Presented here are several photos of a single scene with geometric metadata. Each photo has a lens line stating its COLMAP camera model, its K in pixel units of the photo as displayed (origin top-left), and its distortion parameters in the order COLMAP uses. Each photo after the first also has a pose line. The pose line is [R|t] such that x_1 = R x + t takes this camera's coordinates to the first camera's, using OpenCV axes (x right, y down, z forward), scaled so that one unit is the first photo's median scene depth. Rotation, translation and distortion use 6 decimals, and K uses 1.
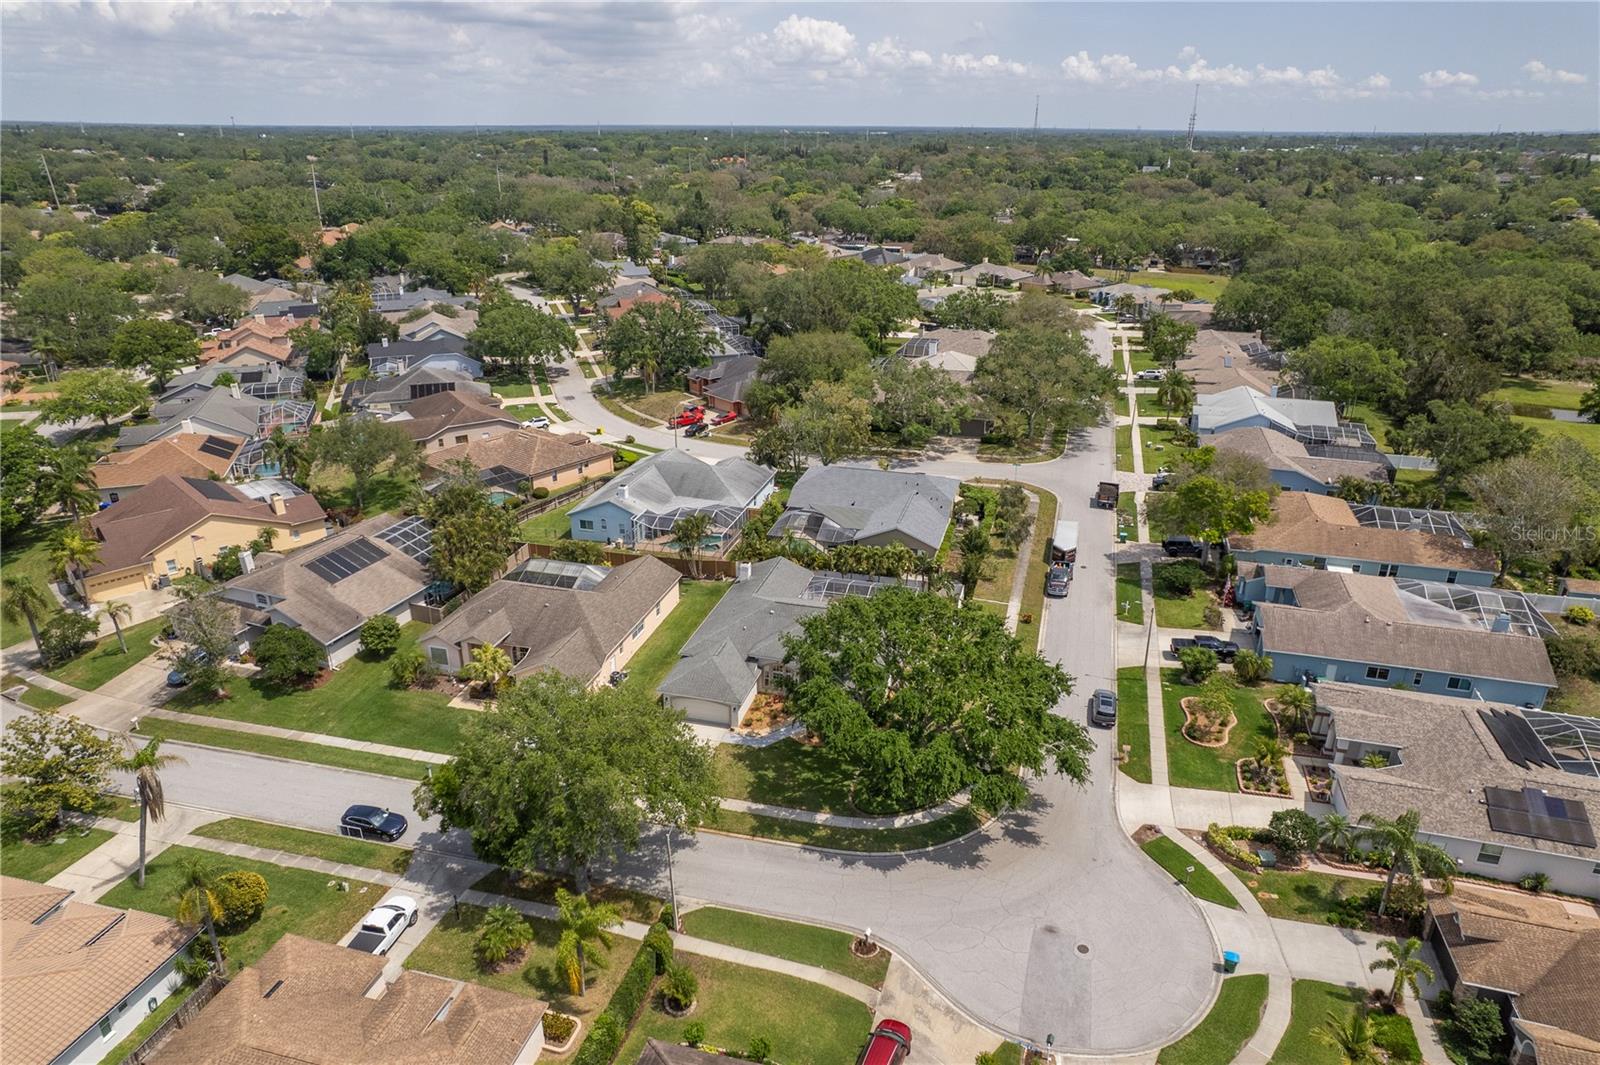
lens RADIAL K [[1012.5, 0, 803.0], [0, 1012.5, 539.4], [0, 0, 1]] dist [-0.055331, 0.063813]
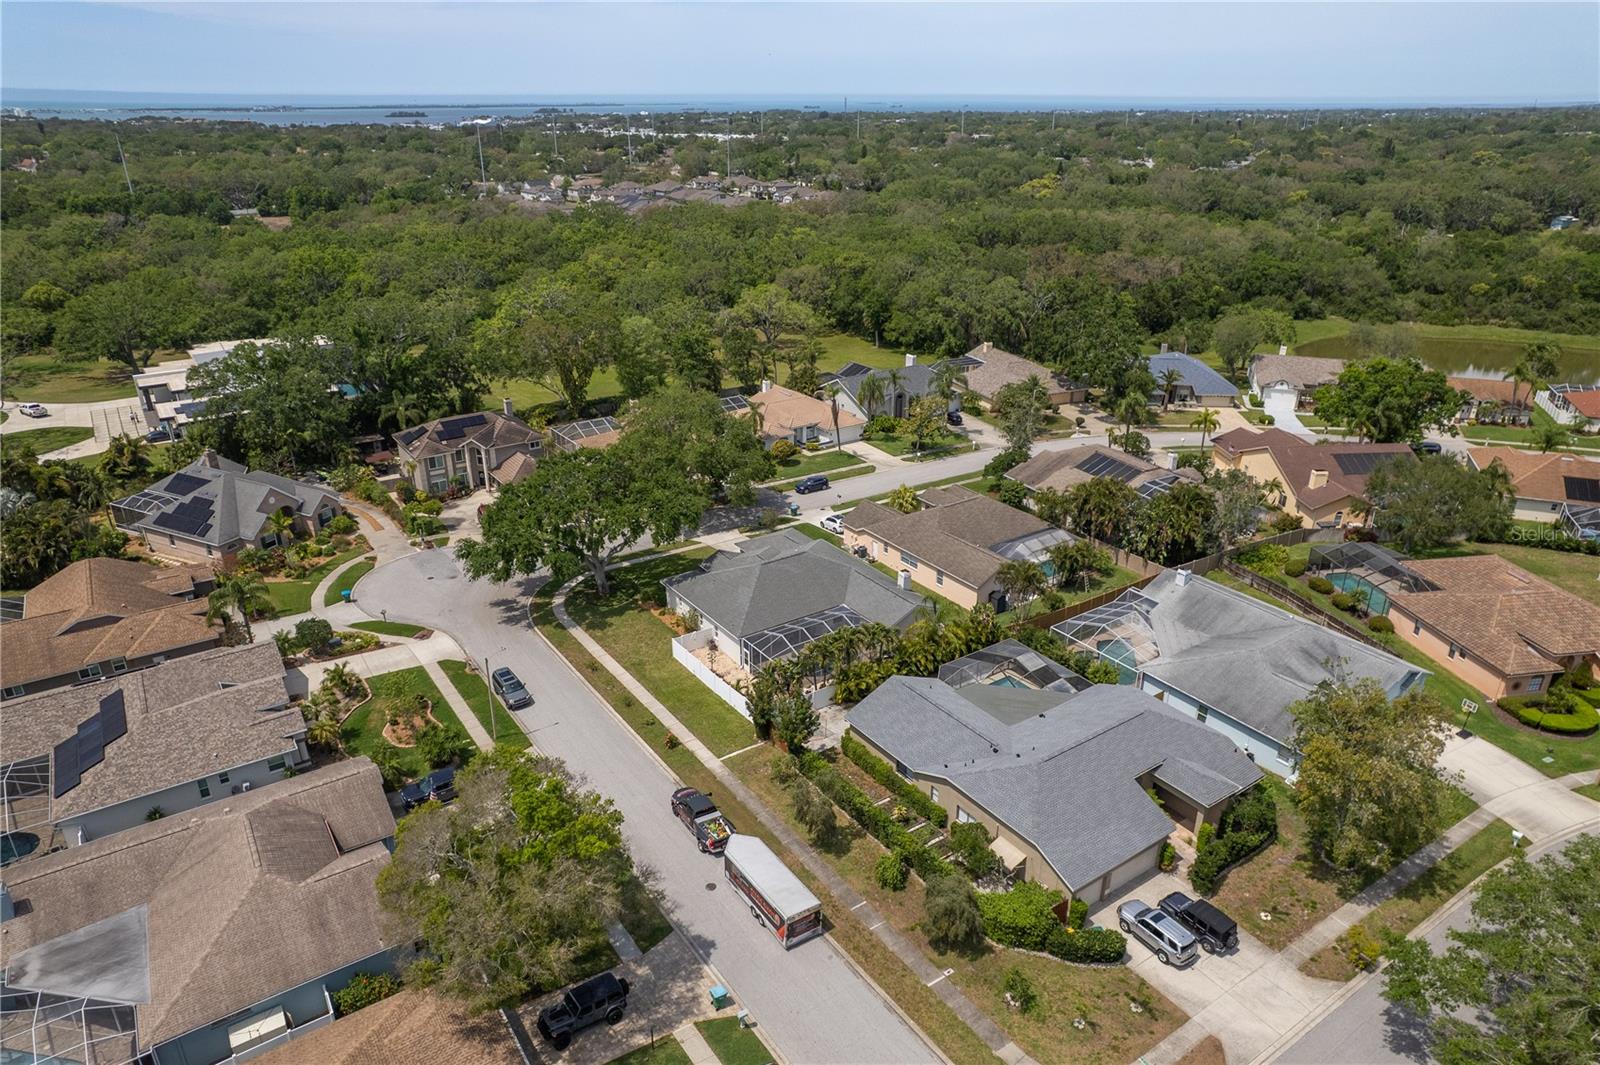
lens RADIAL K [[1021.6, 0, 805.8], [0, 1021.6, 537.3], [0, 0, 1]] dist [-0.057713, 0.059903]
pose [[-0.640691, 0.301380, -0.706176, 0.858852], [-0.297130, 0.750756, 0.589982, -0.690615], [0.707975, 0.587823, -0.391454, 1.672888]]
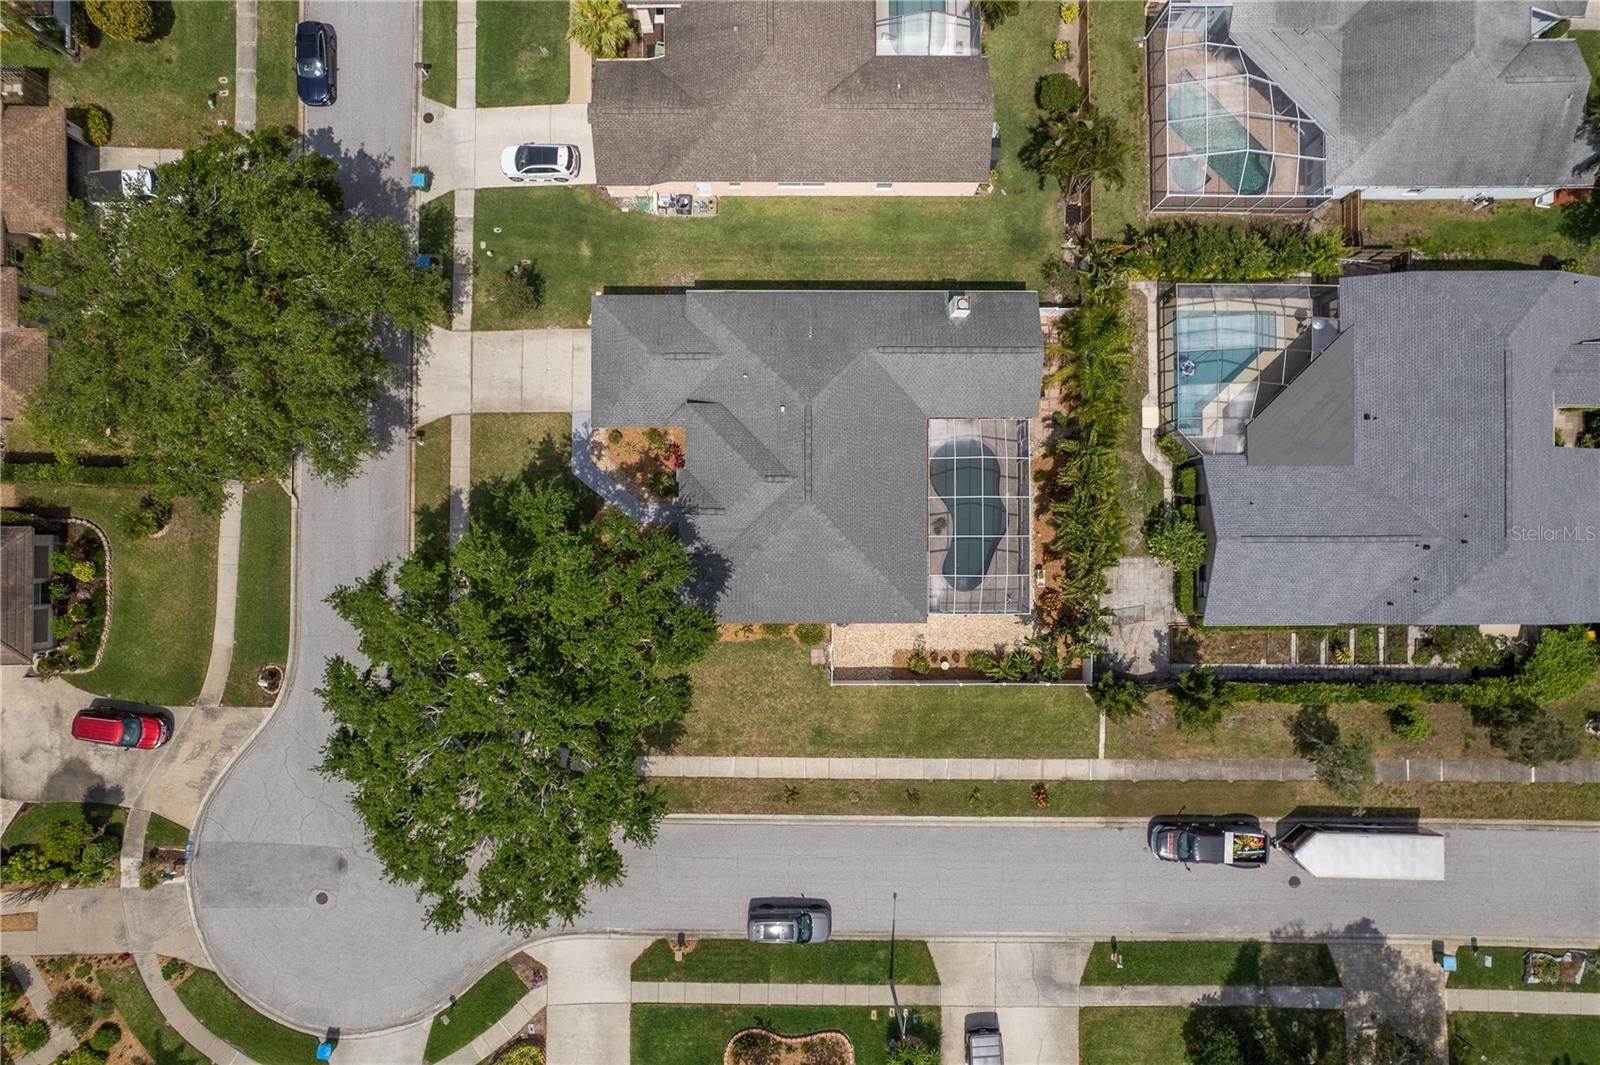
lens RADIAL K [[1012.5, 0, 803.0], [0, 1012.5, 539.4], [0, 0, 1]] dist [-0.055331, 0.063813]
pose [[0.264955, 0.964179, -0.012566, 0.063788], [-0.377376, 0.115677, 0.918807, -0.551422], [0.887348, -0.238700, 0.394507, 0.887208]]
